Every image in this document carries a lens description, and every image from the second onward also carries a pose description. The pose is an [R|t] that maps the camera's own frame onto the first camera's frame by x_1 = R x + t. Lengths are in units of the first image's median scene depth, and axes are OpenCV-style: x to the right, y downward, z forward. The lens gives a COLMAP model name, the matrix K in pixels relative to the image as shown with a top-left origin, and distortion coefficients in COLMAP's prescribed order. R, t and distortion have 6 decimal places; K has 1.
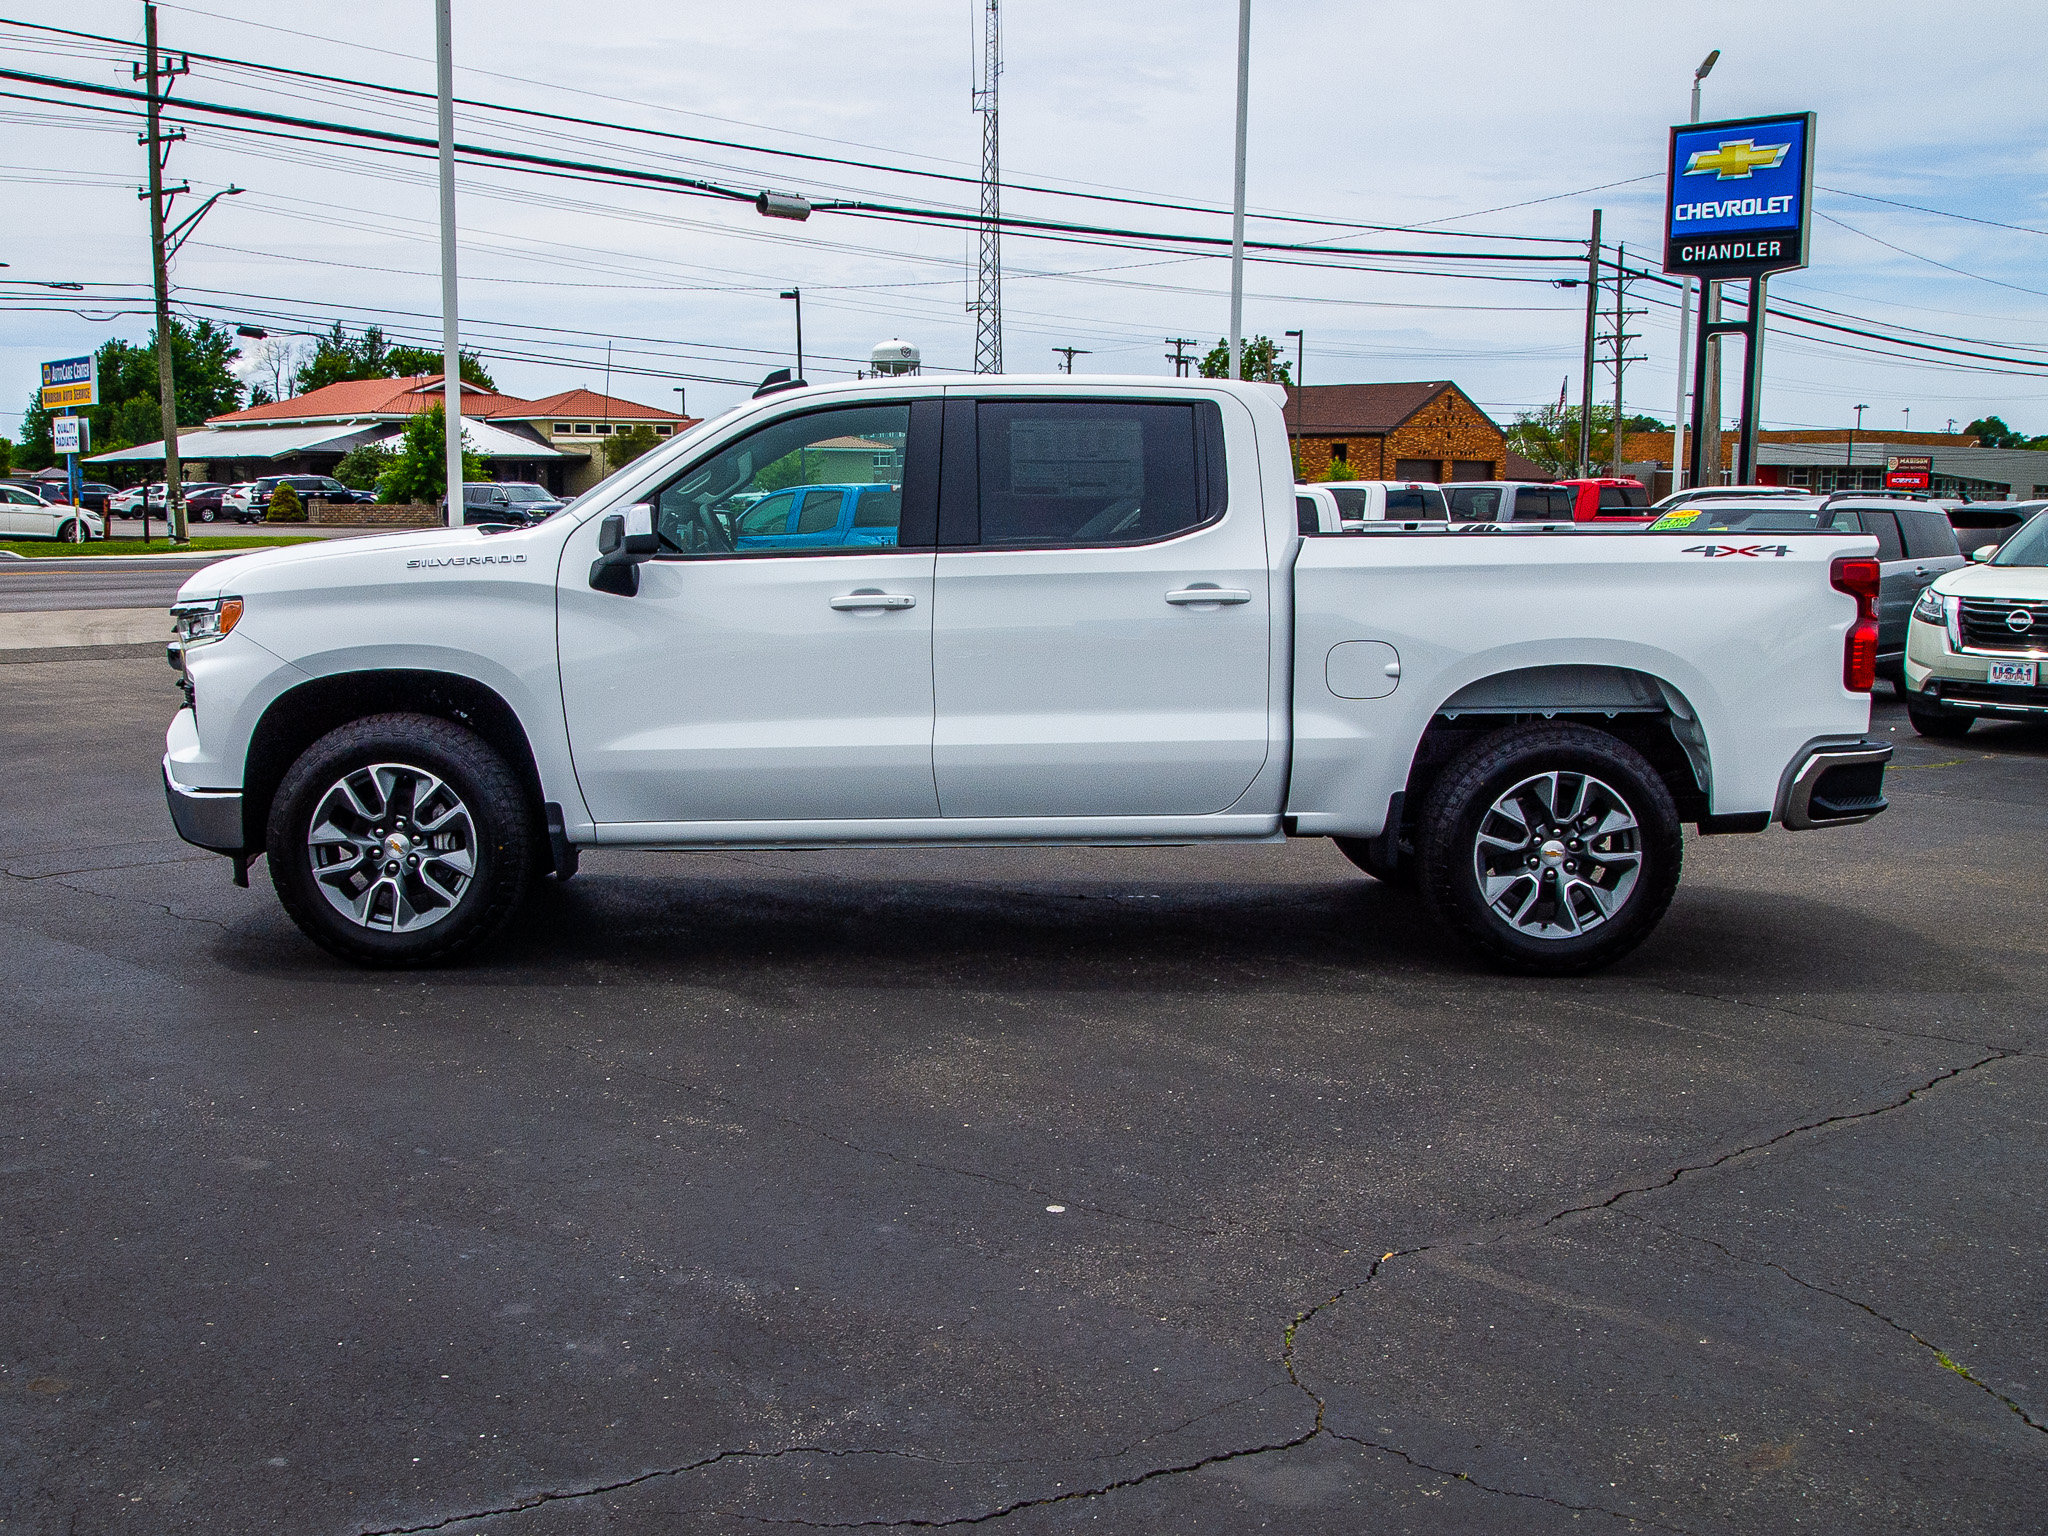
lens RADIAL K [[2239.5, 0, 1019.2], [0, 2239.5, 972.9], [0, 0, 1]] dist [-0.049019, -0.004064]
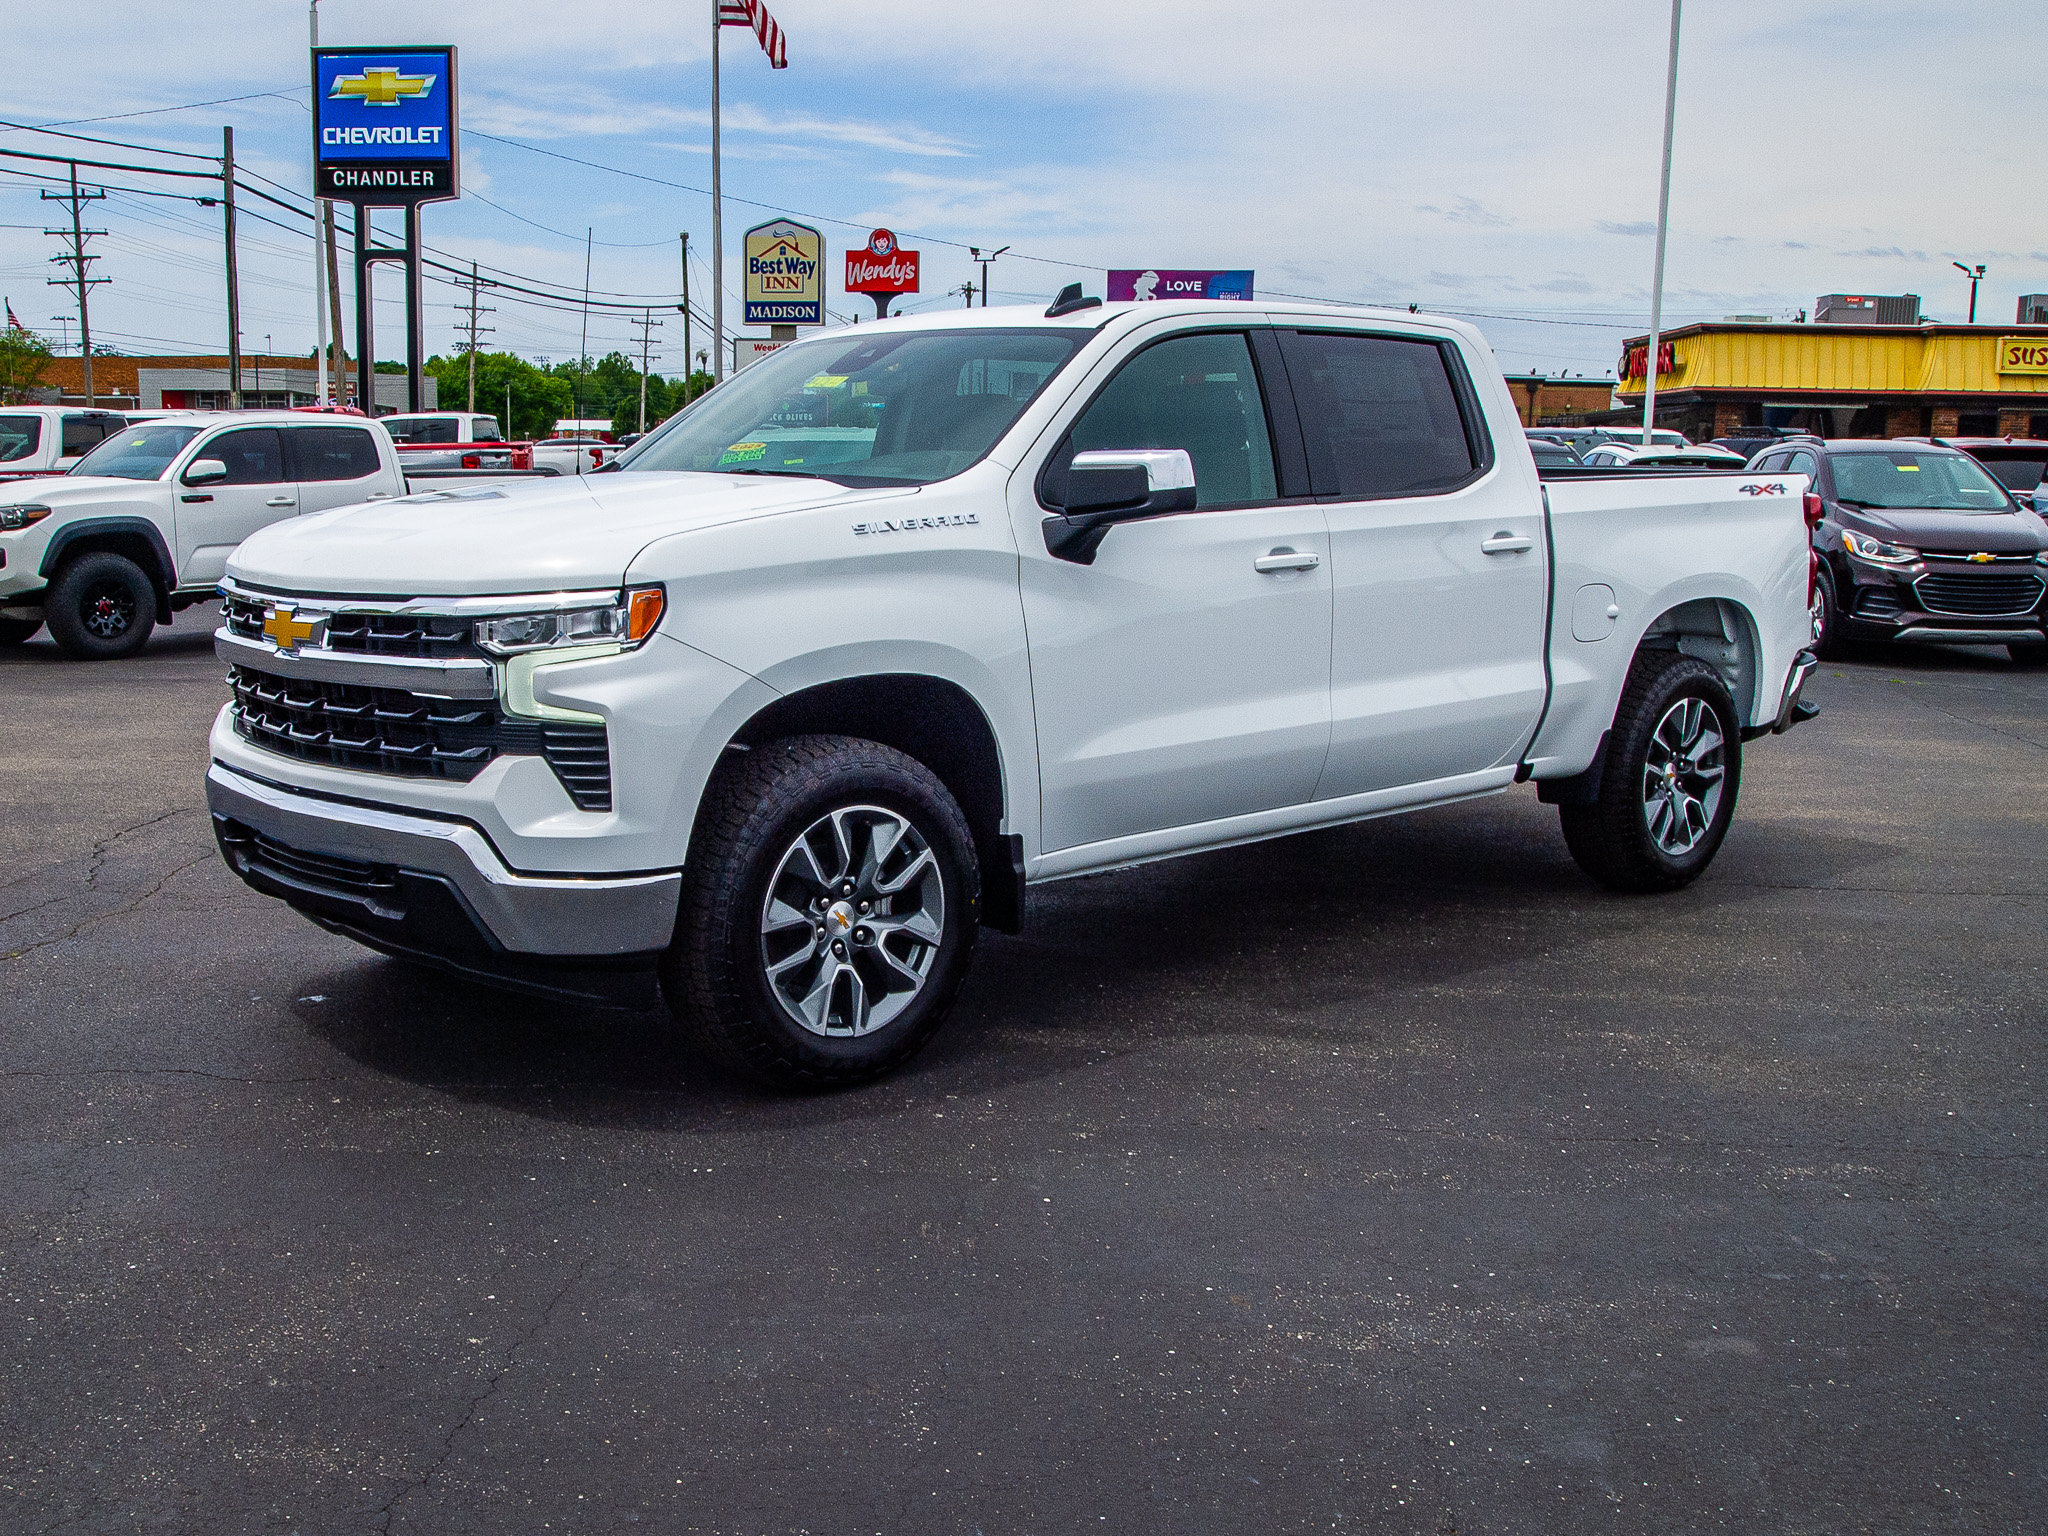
lens RADIAL K [[2168.3, 0, 1018.5], [0, 2168.3, 932.6], [0, 0, 1]] dist [-0.051894, 0.005720]
pose [[0.760301, -0.143561, 0.633508, -0.665689], [0.129175, 0.989209, 0.069139, -0.091220], [-0.636597, 0.029267, 0.770641, 0.406751]]
